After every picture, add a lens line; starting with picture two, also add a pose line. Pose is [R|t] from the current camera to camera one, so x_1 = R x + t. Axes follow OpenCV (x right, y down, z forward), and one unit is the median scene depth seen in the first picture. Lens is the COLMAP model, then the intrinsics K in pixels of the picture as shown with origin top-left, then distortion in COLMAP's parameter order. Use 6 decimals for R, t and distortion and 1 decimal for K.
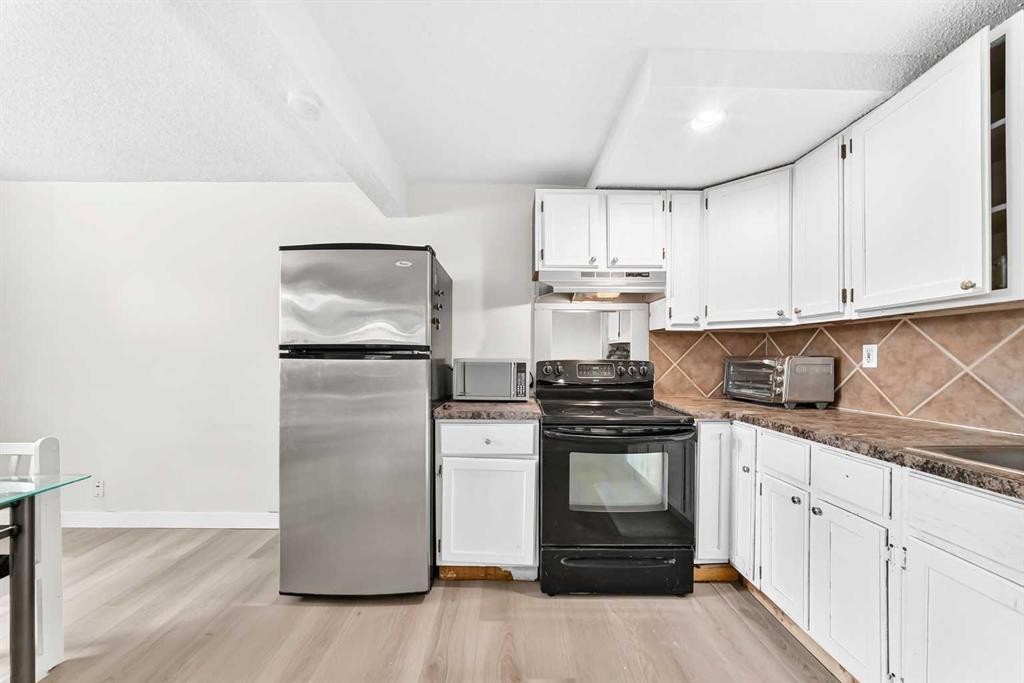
lens RADIAL K [[380.5, 0, 516.1], [0, 380.5, 358.2], [0, 0, 1]] dist [-0.020757, 0.007964]
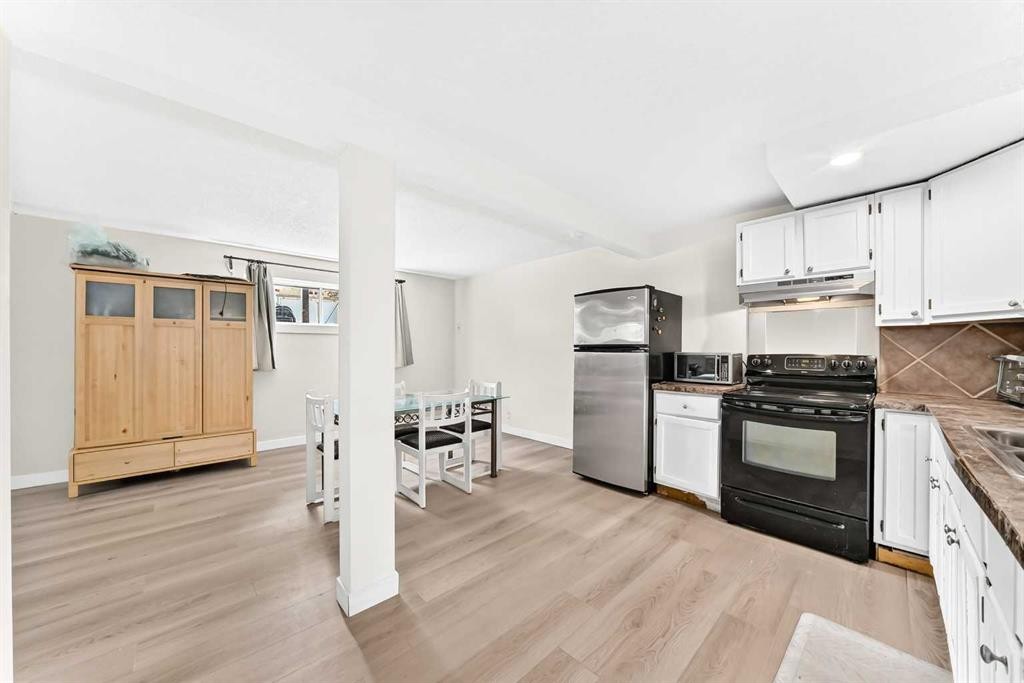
lens RADIAL K [[367.6, 0, 511.9], [0, 367.6, 336.3], [0, 0, 1]] dist [-0.026498, 0.006851]
pose [[0.670769, -0.027569, -0.741154, 0.537617], [-0.005810, 0.999083, -0.042421, 0.002711], [0.741644, 0.032760, 0.669993, -0.487581]]
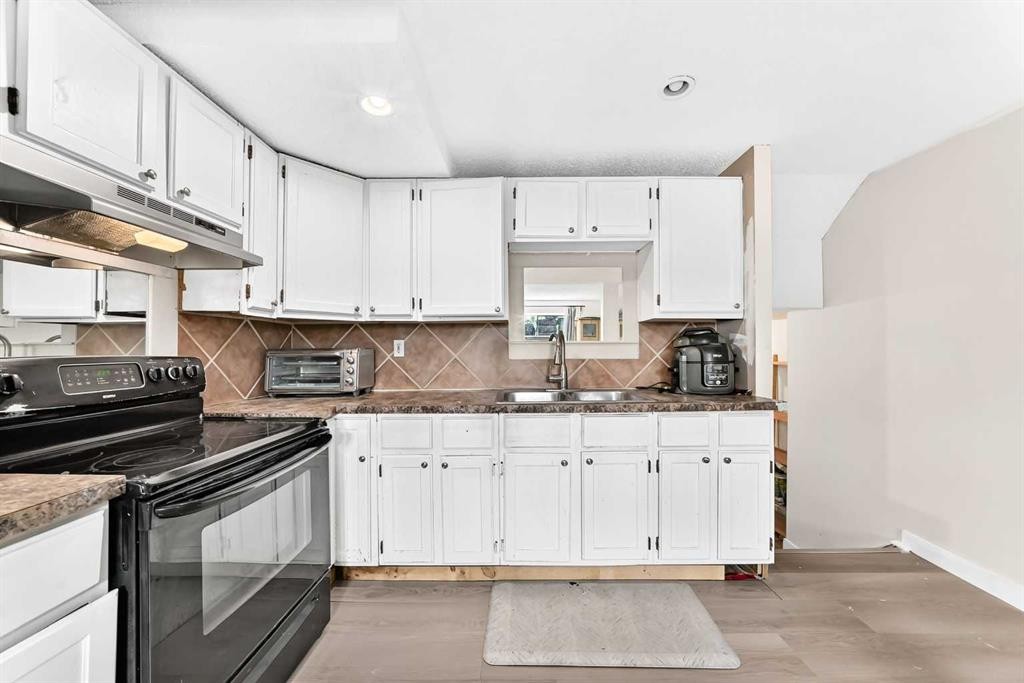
lens RADIAL K [[364.6, 0, 514.5], [0, 364.6, 346.3], [0, 0, 1]] dist [-0.023025, 0.006594]
pose [[0.022684, 0.003131, 0.999738, -0.349782], [0.008605, 0.999957, -0.003327, -0.004855], [-0.999706, 0.008678, 0.022656, 0.534958]]
